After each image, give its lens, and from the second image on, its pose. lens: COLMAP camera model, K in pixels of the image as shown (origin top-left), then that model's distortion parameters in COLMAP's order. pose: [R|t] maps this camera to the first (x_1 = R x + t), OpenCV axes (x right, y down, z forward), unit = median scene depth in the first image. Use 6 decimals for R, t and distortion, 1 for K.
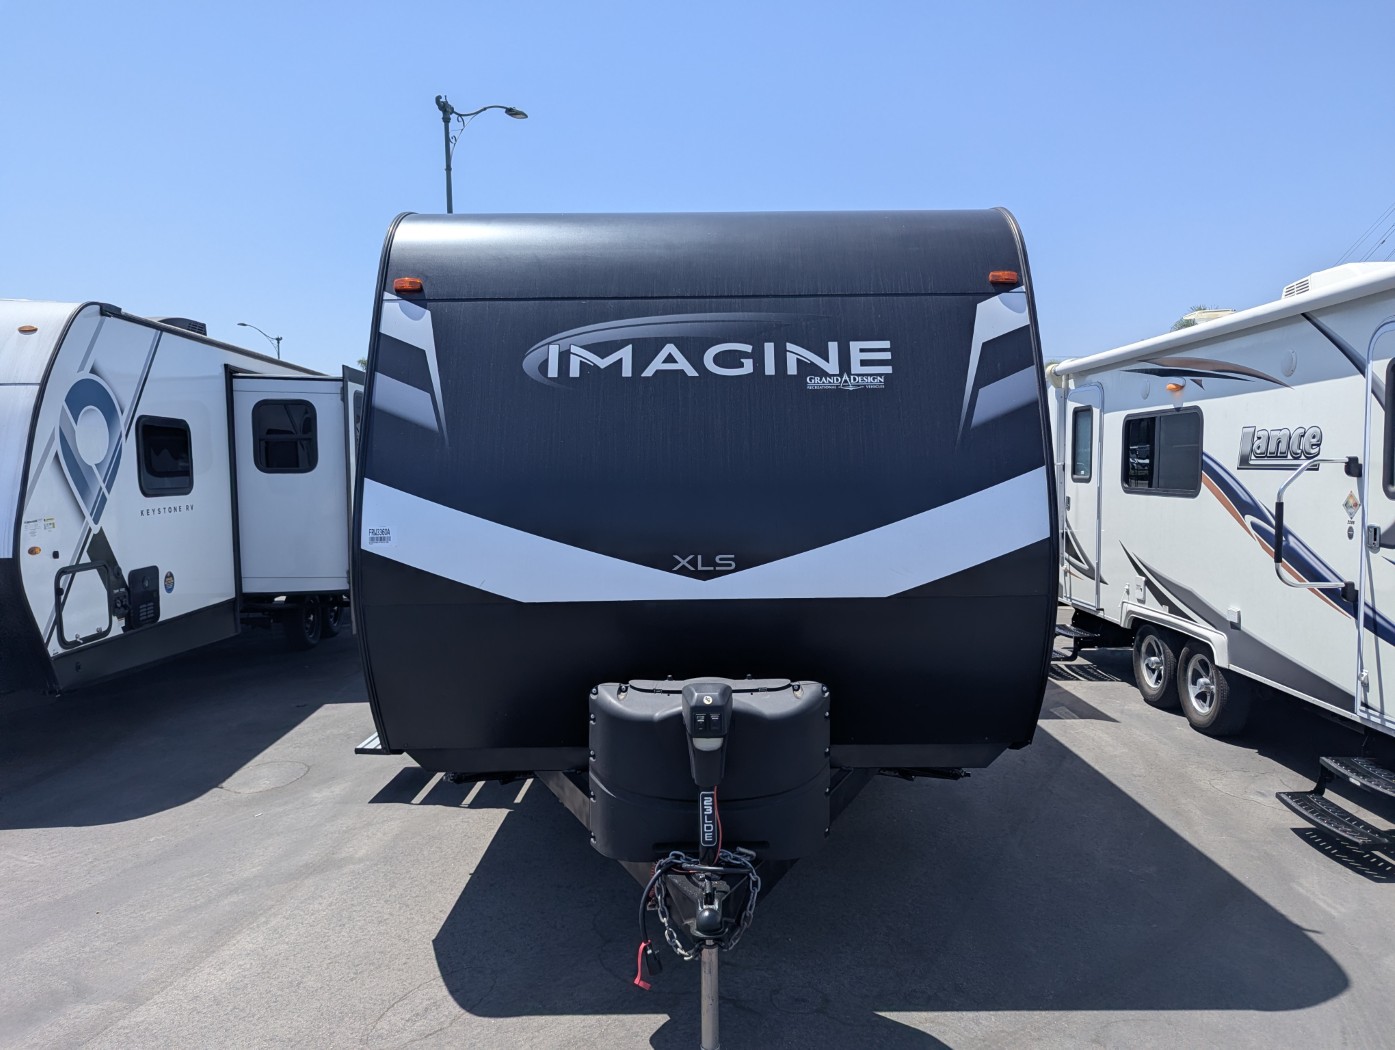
lens RADIAL K [[986.1, 0, 704.6], [0, 986.1, 518.8], [0, 0, 1]] dist [0.044842, -0.034506]
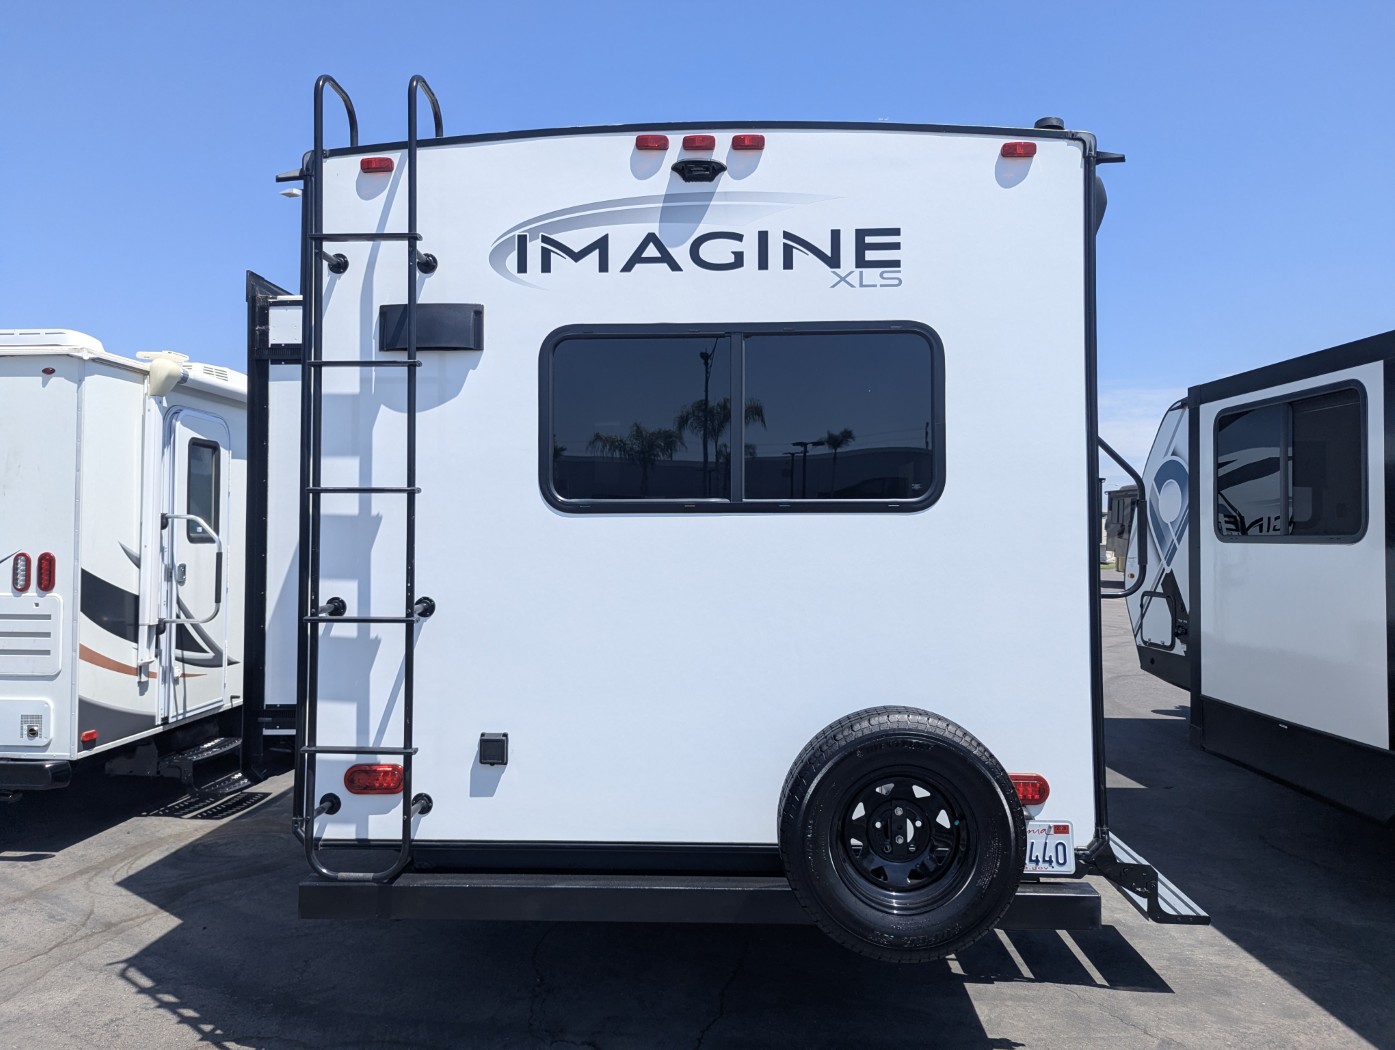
lens RADIAL K [[986.1, 0, 692.0], [0, 986.1, 515.2], [0, 0, 1]] dist [0.044842, -0.034506]
pose [[-0.998976, 0.001981, 0.045190, -0.032723], [0.003523, 0.999413, 0.034073, -0.179569], [-0.045096, 0.034198, -0.998397, 3.789117]]
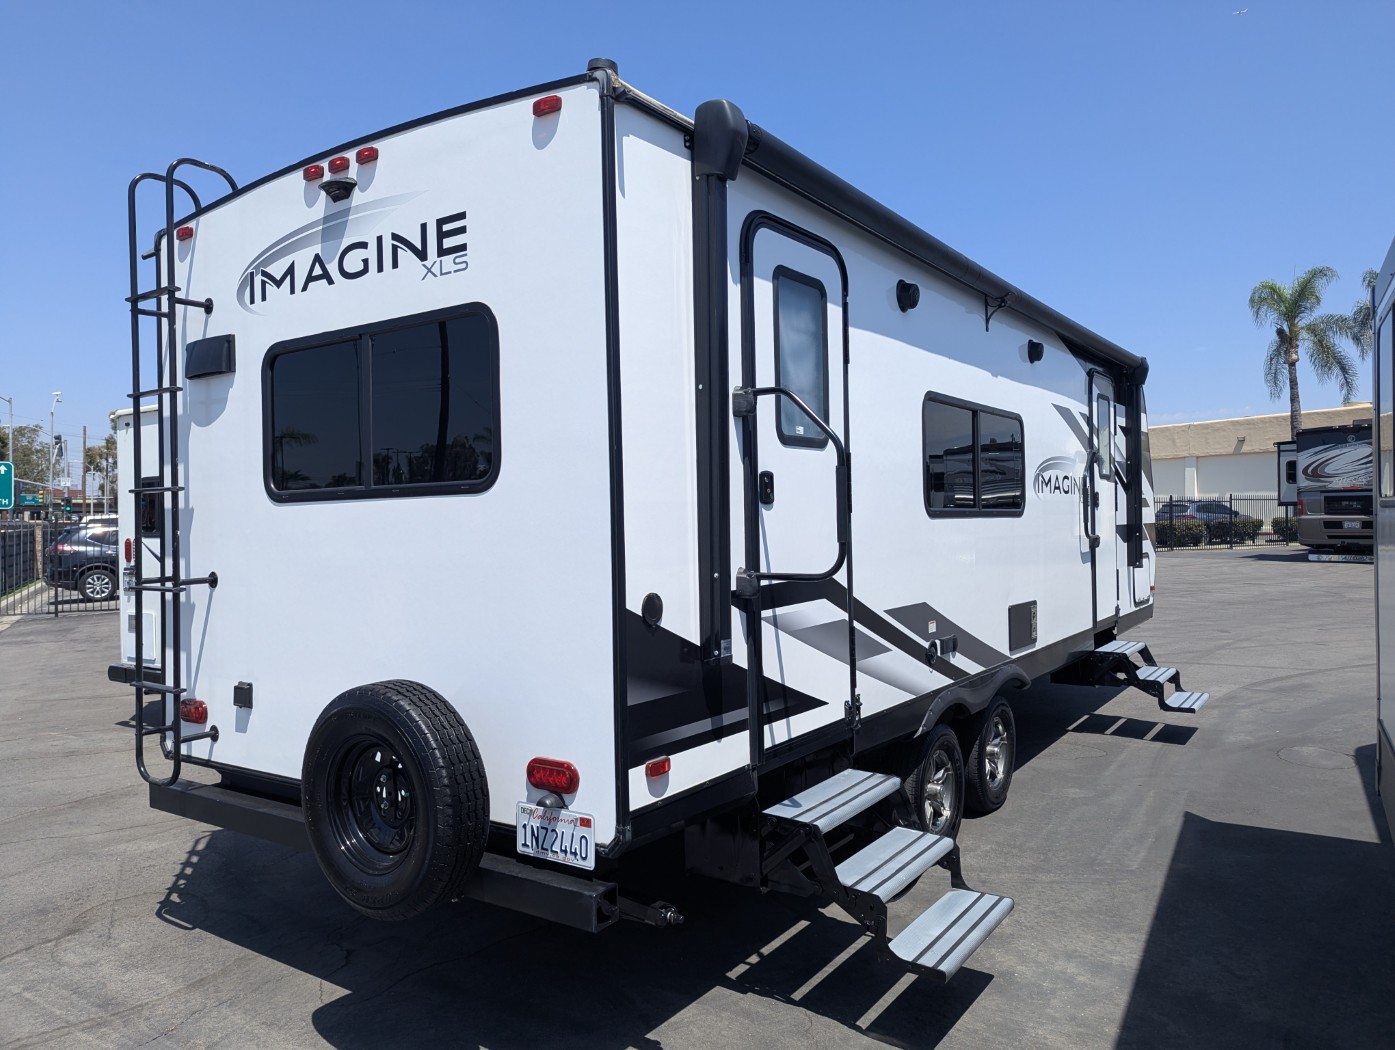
lens RADIAL K [[986.1, 0, 692.3], [0, 986.1, 527.1], [0, 0, 1]] dist [0.044842, -0.034506]
pose [[-0.818661, 0.013978, 0.574107, -0.821428], [0.054434, 0.997091, 0.053346, -0.159027], [-0.571692, 0.074924, -0.817040, 3.532381]]
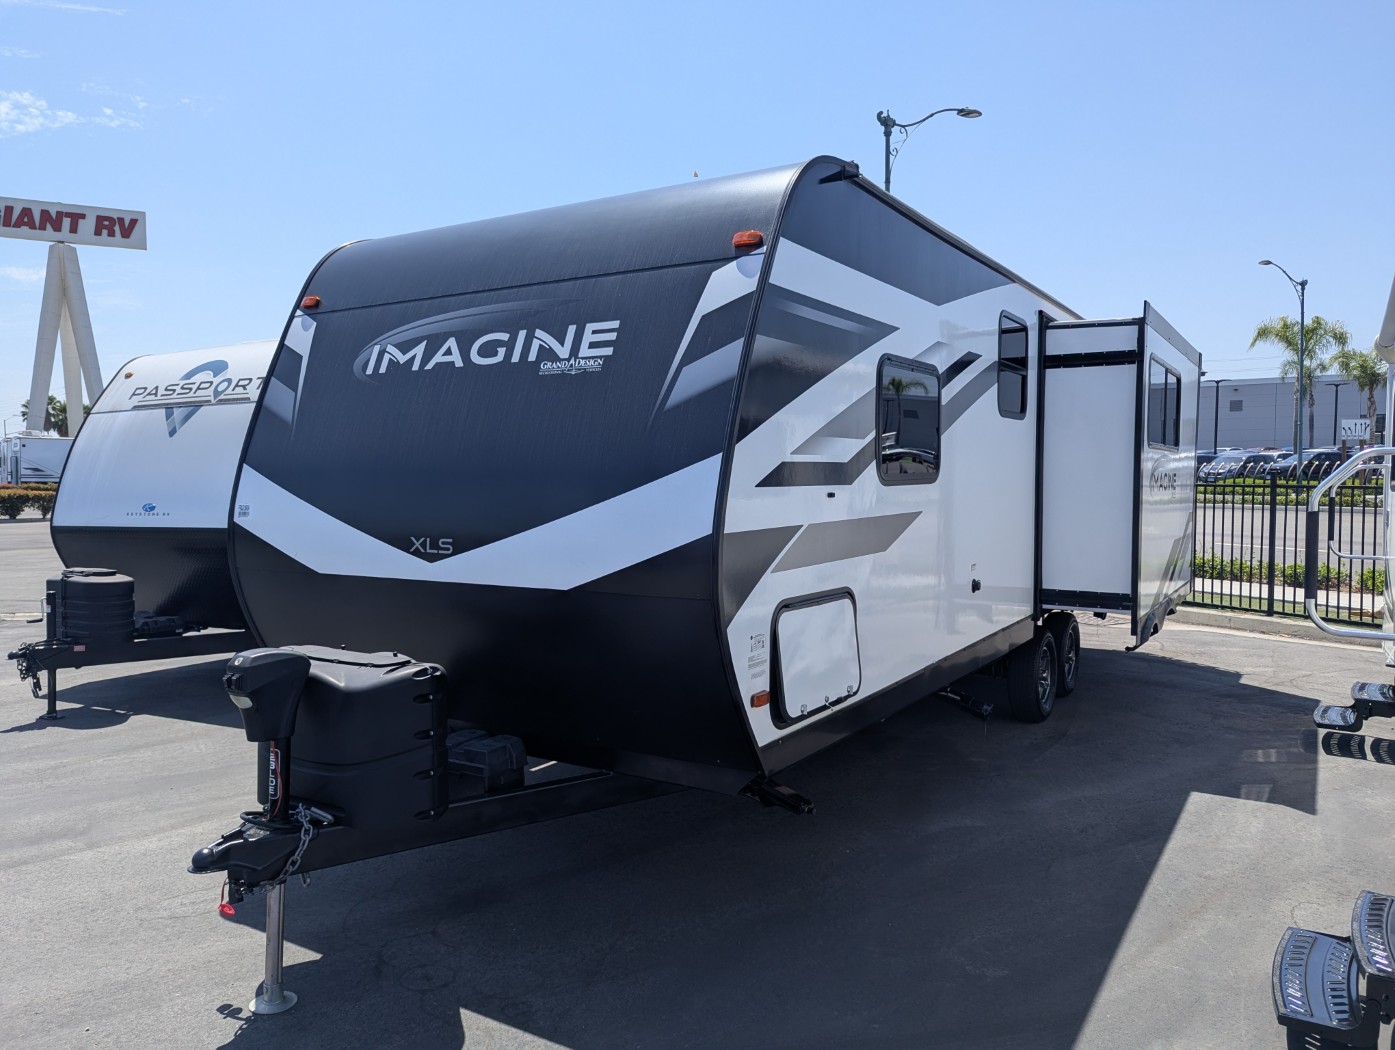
lens RADIAL K [[986.1, 0, 718.2], [0, 986.1, 530.3], [0, 0, 1]] dist [0.044842, -0.034506]
pose [[0.852833, 0.037106, -0.520863, 0.763334], [-0.037251, 0.999254, 0.010194, 0.006152], [0.520853, 0.010709, 0.853579, 0.251316]]
